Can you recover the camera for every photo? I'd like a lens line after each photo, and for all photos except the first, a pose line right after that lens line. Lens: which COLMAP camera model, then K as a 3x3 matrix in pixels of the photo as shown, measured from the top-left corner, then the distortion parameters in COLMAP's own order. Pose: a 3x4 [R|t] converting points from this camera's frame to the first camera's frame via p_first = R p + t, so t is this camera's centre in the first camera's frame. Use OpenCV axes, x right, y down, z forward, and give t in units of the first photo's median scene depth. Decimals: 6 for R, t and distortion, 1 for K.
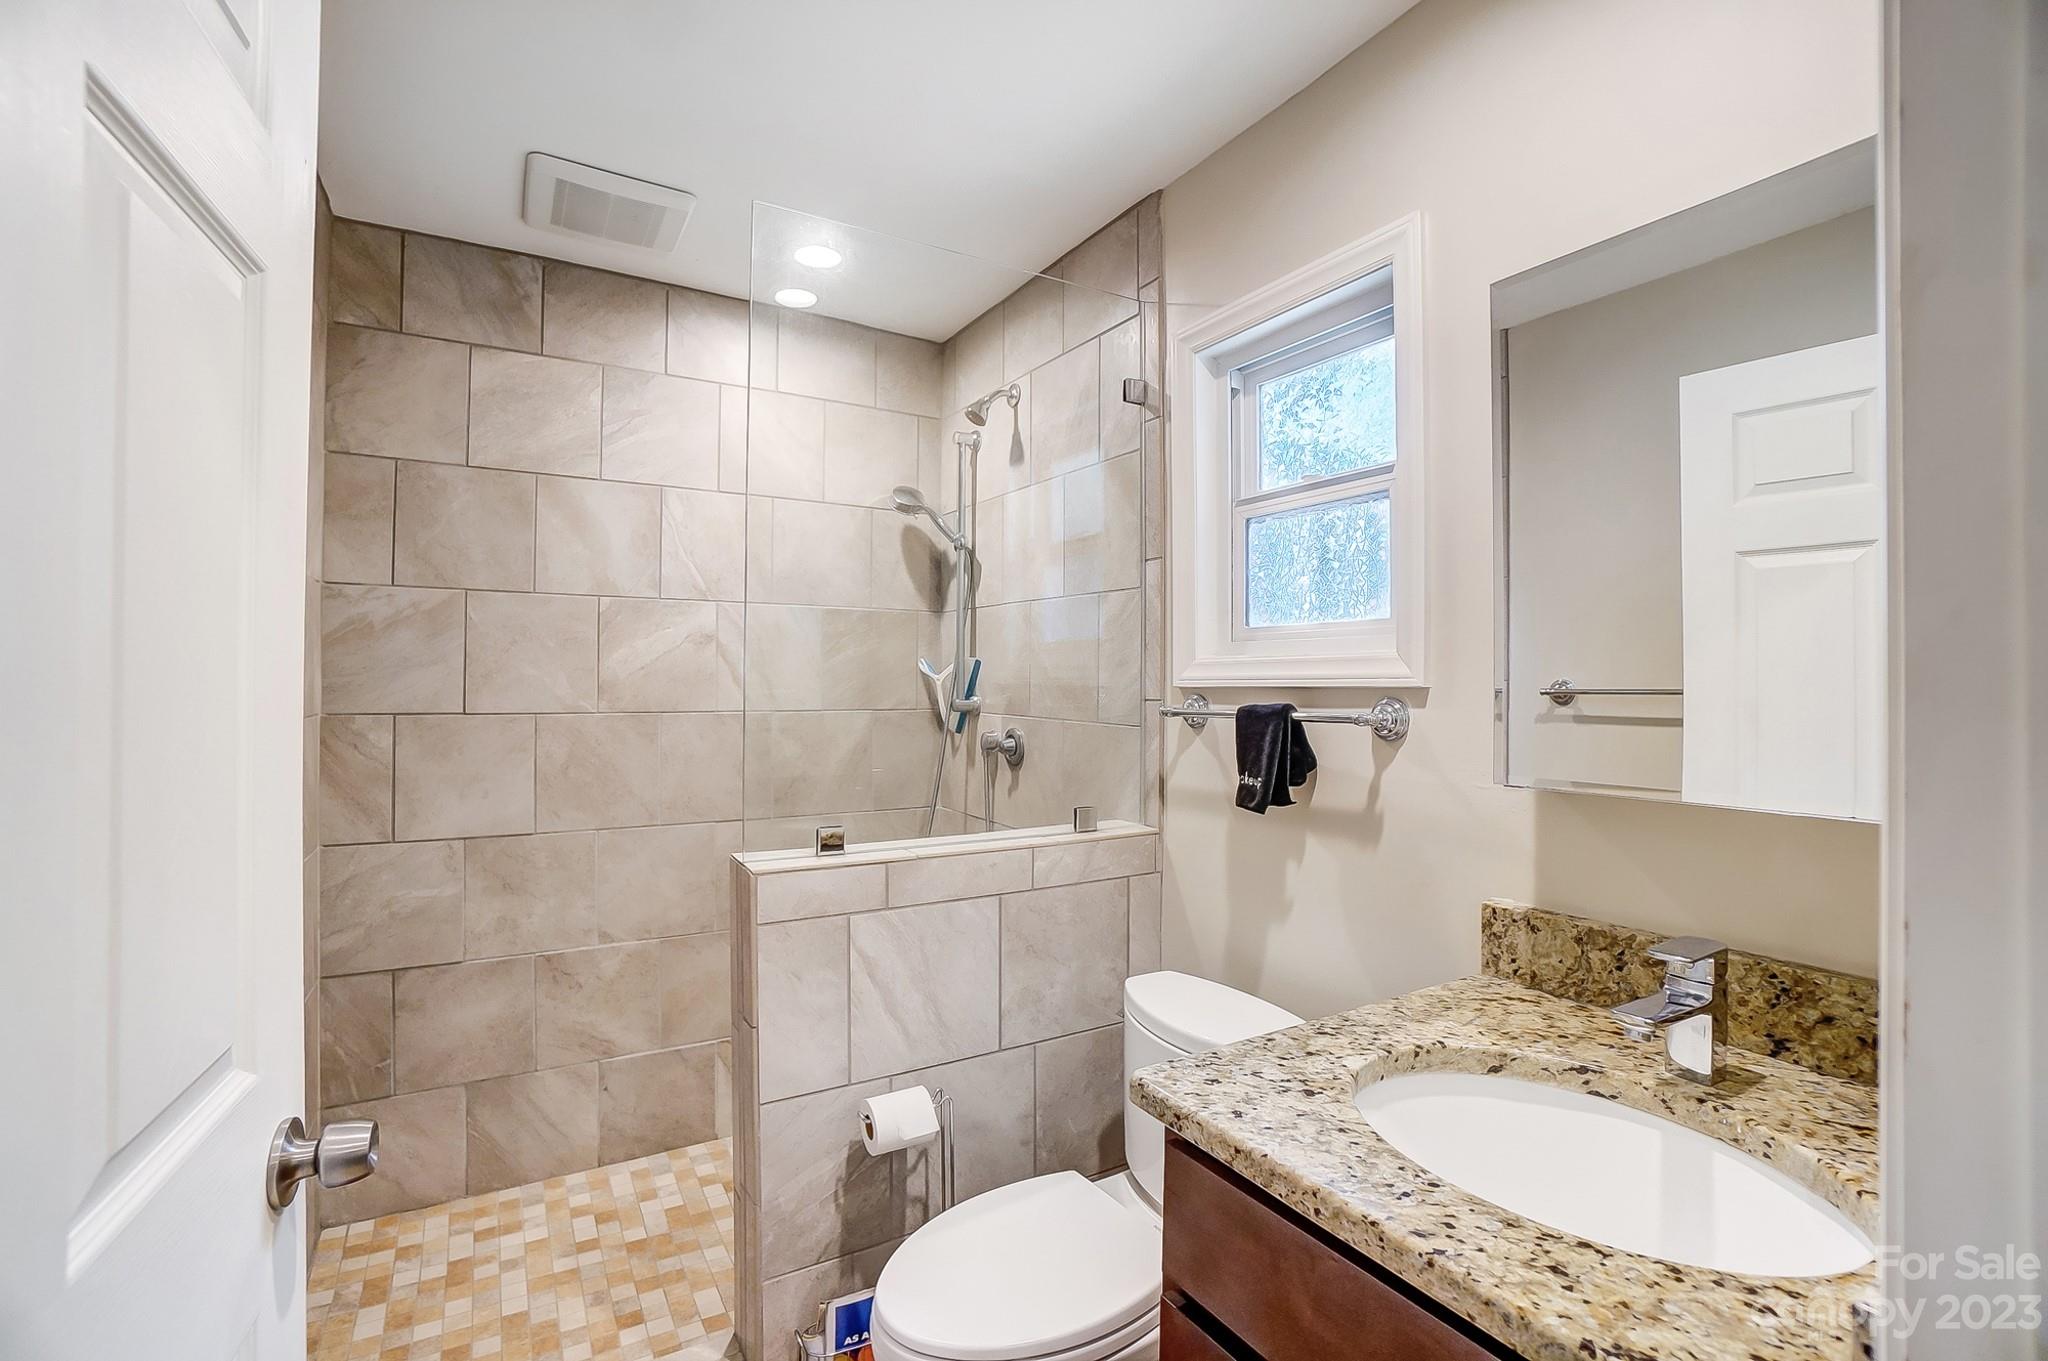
lens RADIAL K [[903.6, 0, 1019.8], [0, 903.6, 674.5], [0, 0, 1]] dist [-0.058396, 0.022086]
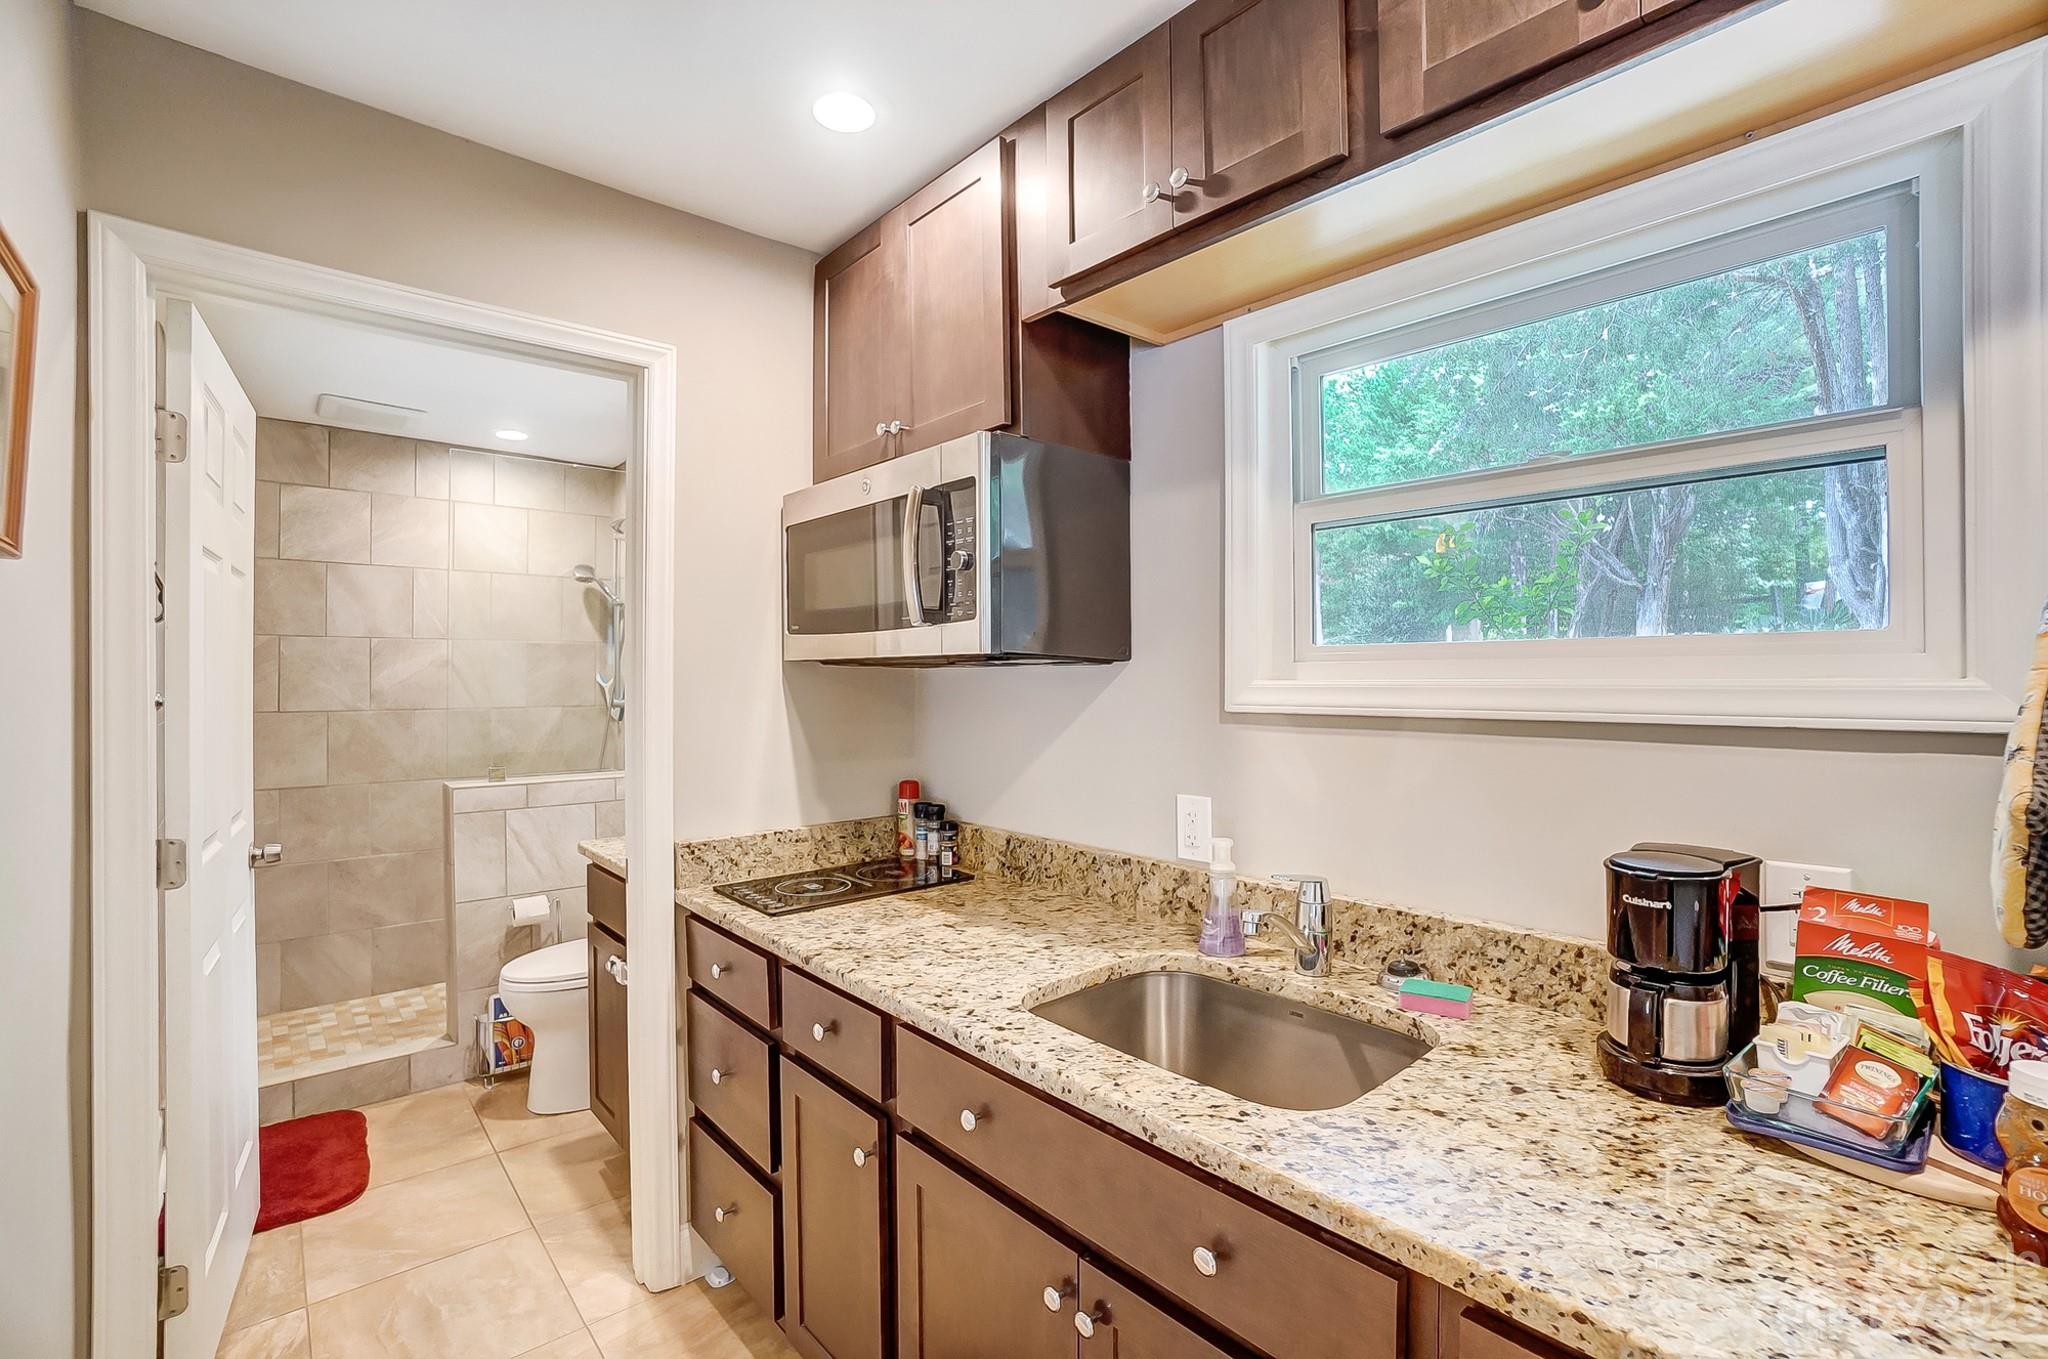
lens RADIAL K [[914.7, 0, 1024.2], [0, 914.7, 674.8], [0, 0, 1]] dist [-0.058331, 0.022258]
pose [[0.983413, -0.003580, 0.181343, 0.403484], [0.002119, 0.999964, 0.008248, -0.032934], [-0.181366, -0.007727, 0.983385, -0.810181]]
